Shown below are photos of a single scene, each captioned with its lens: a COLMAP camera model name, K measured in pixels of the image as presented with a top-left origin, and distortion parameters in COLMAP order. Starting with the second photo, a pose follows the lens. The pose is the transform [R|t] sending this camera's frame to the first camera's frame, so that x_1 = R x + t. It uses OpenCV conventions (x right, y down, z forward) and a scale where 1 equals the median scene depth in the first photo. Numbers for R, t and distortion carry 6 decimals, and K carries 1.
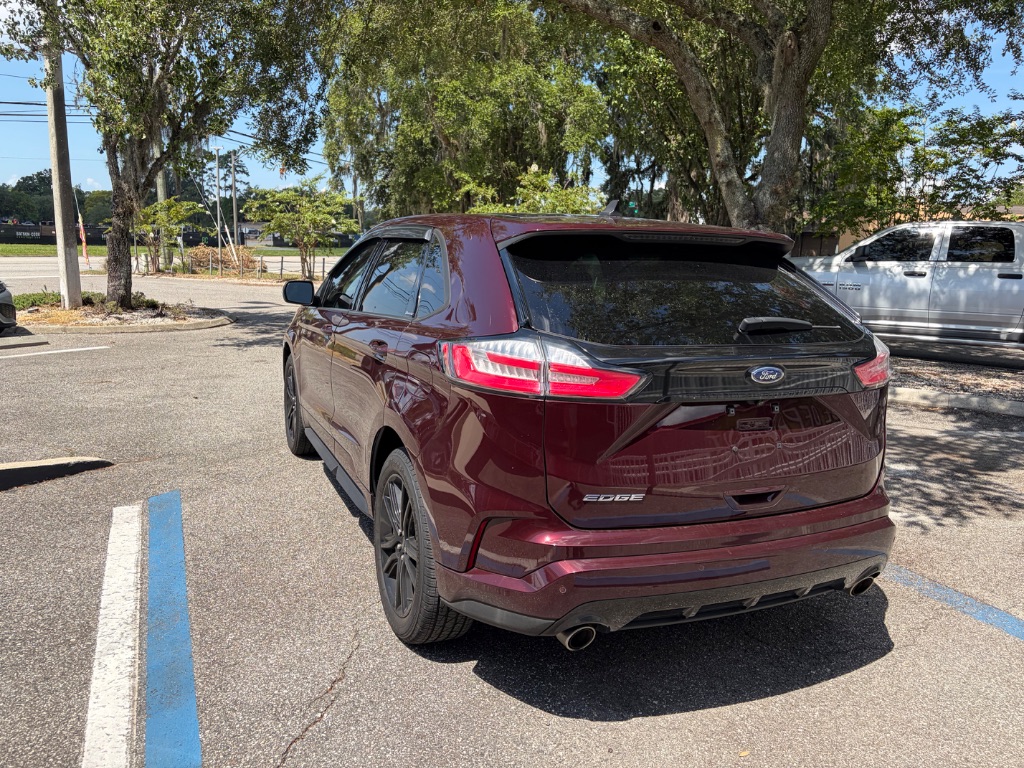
lens RADIAL K [[773.3, 0, 504.1], [0, 773.3, 385.4], [0, 0, 1]] dist [0.037998, -0.036354]
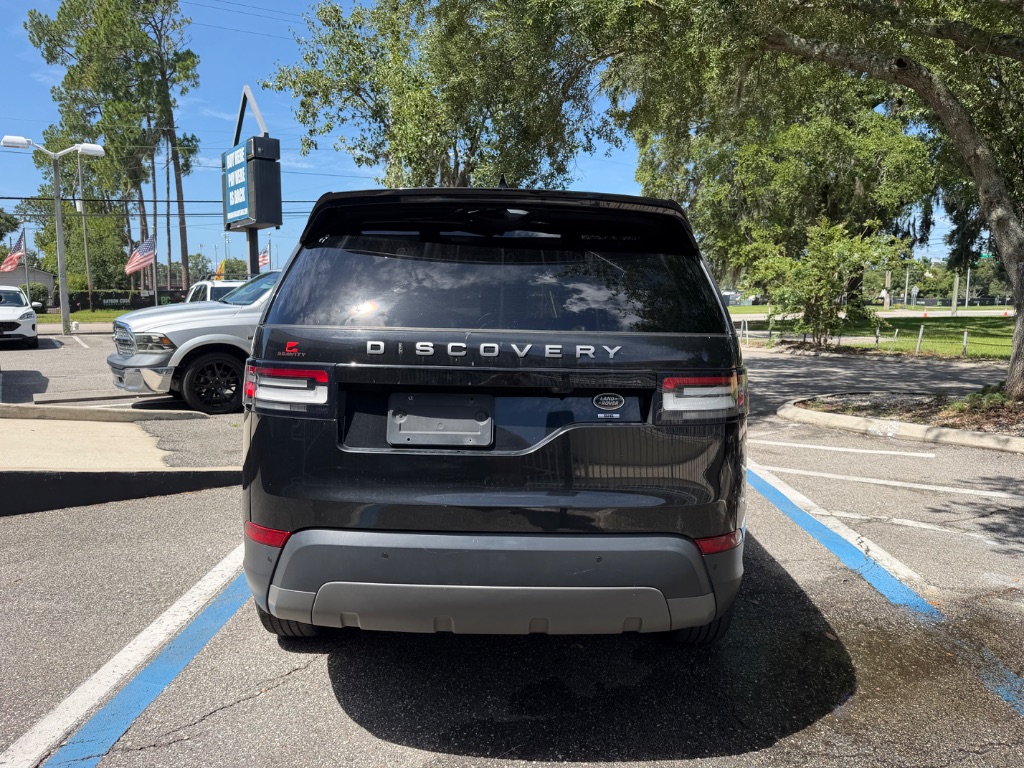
lens RADIAL K [[722.1, 0, 515.3], [0, 722.1, 379.3], [0, 0, 1]] dist [0.042227, -0.063764]
pose [[0.909364, 0.024201, -0.415297, 0.086565], [-0.056185, 0.996304, -0.064970, 0.002094], [0.412189, 0.082415, 0.907363, 0.024534]]
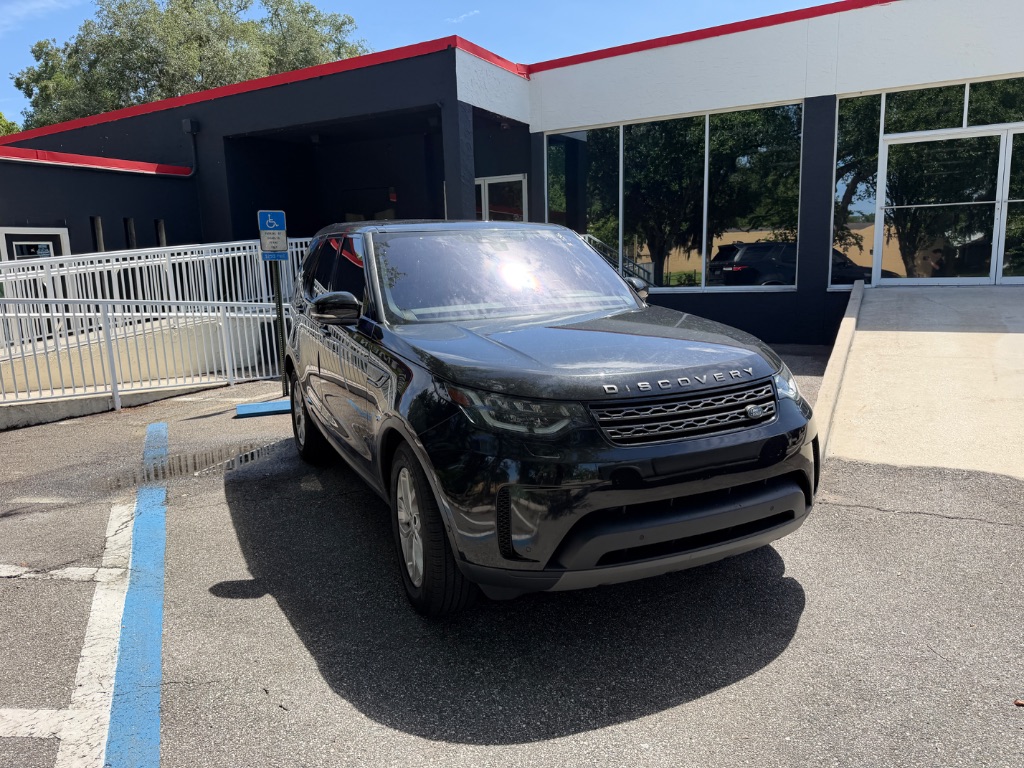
lens RADIAL K [[722.1, 0, 515.6], [0, 722.1, 387.8], [0, 0, 1]] dist [0.042227, -0.063764]
pose [[-0.999811, -0.005660, -0.018618, -0.051730], [-0.011822, 0.936627, 0.350130, -0.109590], [0.015456, 0.350284, -0.936516, 0.585338]]
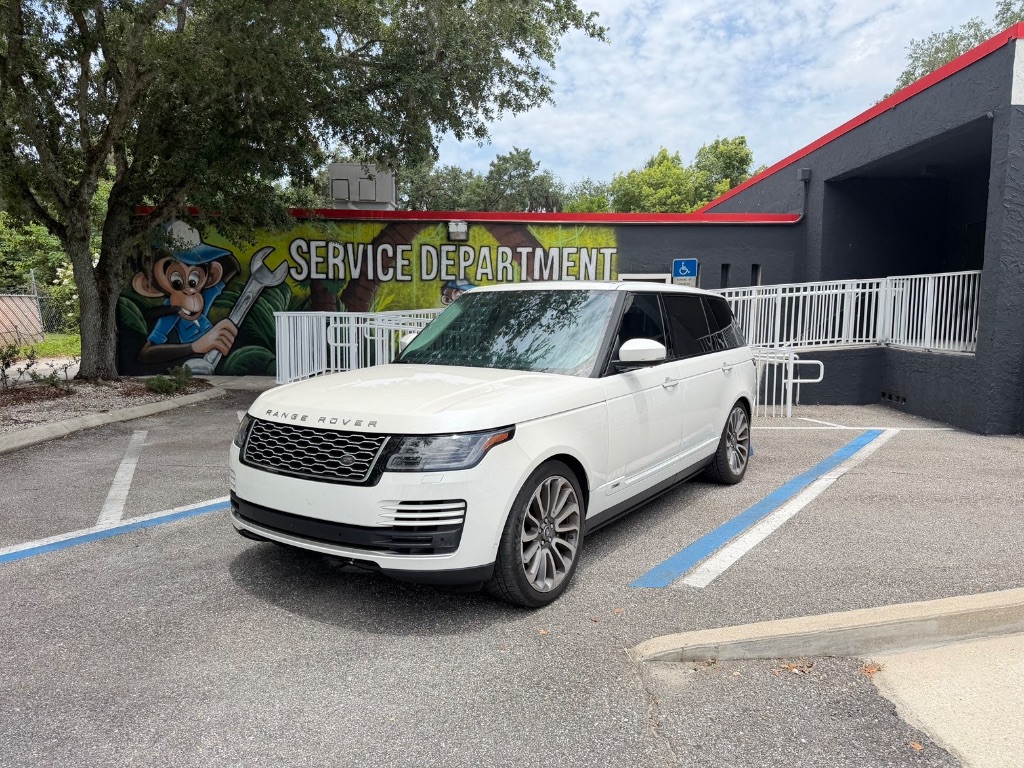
lens RADIAL K [[722.1, 0, 518.5], [0, 722.1, 389.5], [0, 0, 1]] dist [0.042227, -0.063764]
pose [[-0.491307, -0.136981, 0.860147, -0.323262], [0.134949, 0.963658, 0.230547, -0.092842], [-0.860468, 0.229346, -0.454967, 0.435813]]
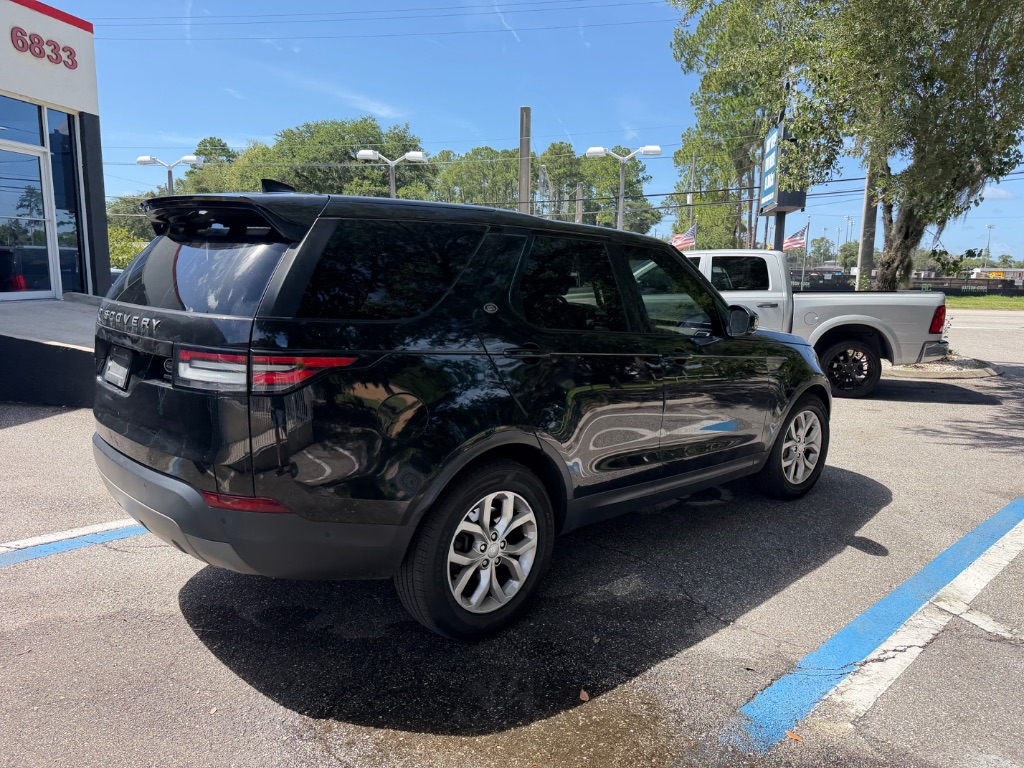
lens RADIAL K [[722.1, 0, 517.4], [0, 722.1, 387.7], [0, 0, 1]] dist [0.042227, -0.063764]
pose [[0.331535, 0.123988, -0.935260, 0.232430], [-0.179098, 0.981572, 0.066640, -0.024290], [0.926287, 0.145410, 0.347632, 0.171207]]
